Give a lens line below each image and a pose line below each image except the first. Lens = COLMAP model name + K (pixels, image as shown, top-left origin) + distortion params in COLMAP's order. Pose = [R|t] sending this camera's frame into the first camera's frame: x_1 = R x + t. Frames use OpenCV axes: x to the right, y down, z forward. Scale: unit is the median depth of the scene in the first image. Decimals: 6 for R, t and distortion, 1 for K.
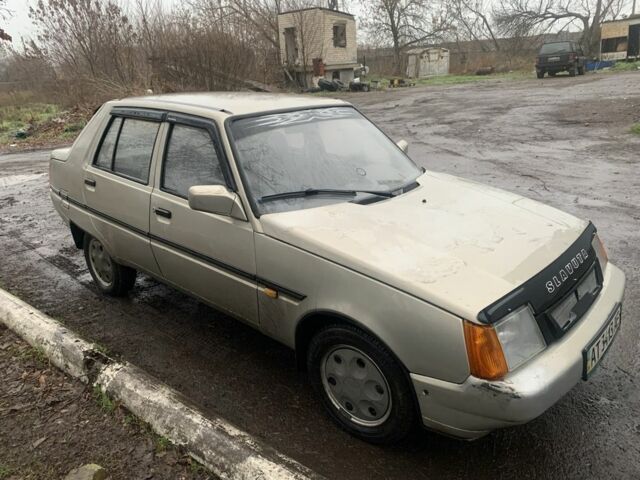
lens RADIAL K [[512.0, 0, 320.0], [0, 512.0, 240.0], [0, 0, 1]] dist [0.016842, -0.008058]
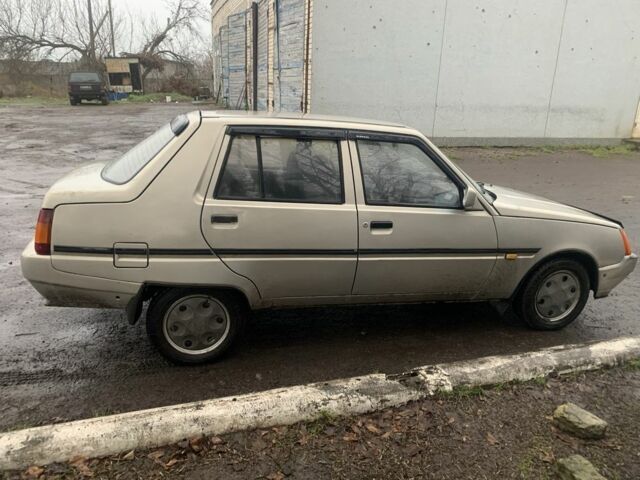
lens RADIAL K [[512.0, 0, 320.0], [0, 512.0, 240.0], [0, 0, 1]] dist [0.016842, -0.008058]
pose [[0.525621, -0.174833, 0.832560, -1.042685], [0.218560, 0.973558, 0.066458, -0.099724], [-0.822164, 0.147033, 0.549934, 0.450418]]
